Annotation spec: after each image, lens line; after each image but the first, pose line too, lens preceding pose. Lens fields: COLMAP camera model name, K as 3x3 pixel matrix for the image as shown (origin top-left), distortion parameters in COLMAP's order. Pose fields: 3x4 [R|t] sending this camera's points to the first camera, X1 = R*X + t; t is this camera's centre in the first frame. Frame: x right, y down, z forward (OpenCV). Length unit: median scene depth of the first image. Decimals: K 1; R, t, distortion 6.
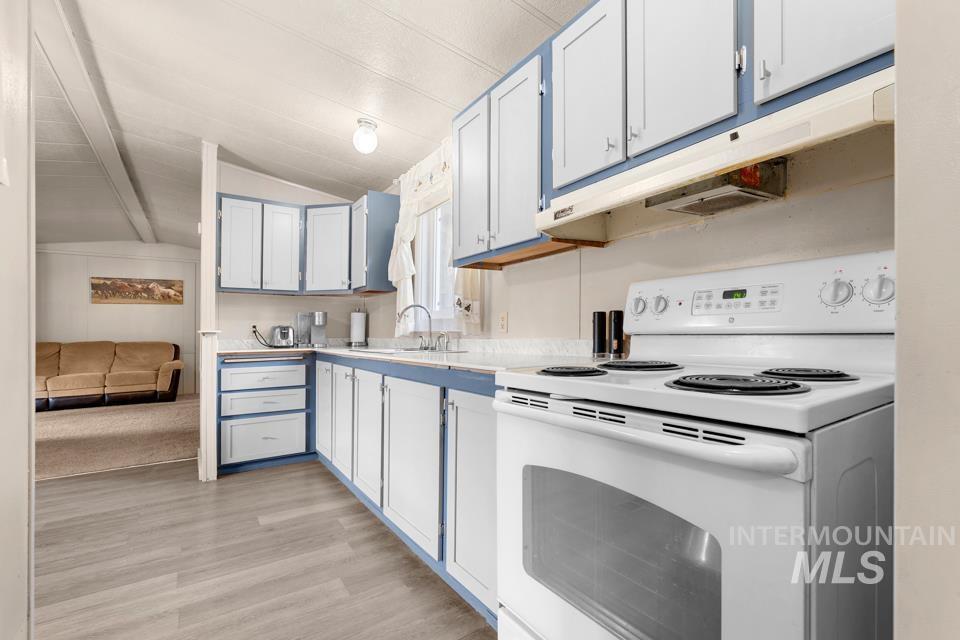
lens RADIAL K [[426.1, 0, 479.5], [0, 426.1, 330.0], [0, 0, 1]] dist [0.000875, -0.000523]
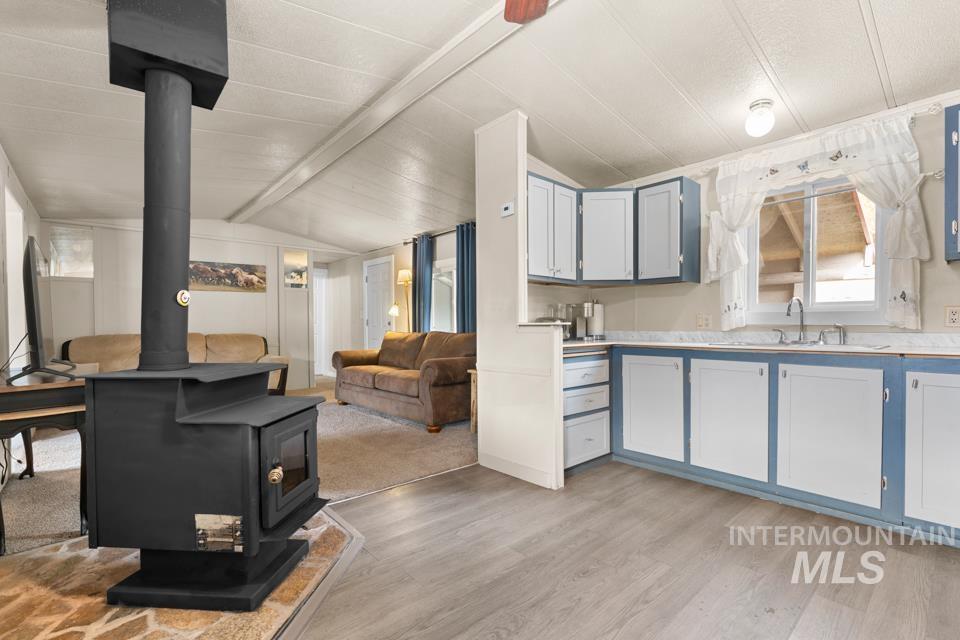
lens RADIAL K [[426.1, 0, 477.9], [0, 426.1, 323.4], [0, 0, 1]] dist [0.000875, -0.000523]
pose [[0.991920, 0.002148, 0.126847, -0.423442], [-0.003005, 0.999974, 0.006568, -0.001829], [-0.126830, -0.006896, 0.991901, 0.056402]]
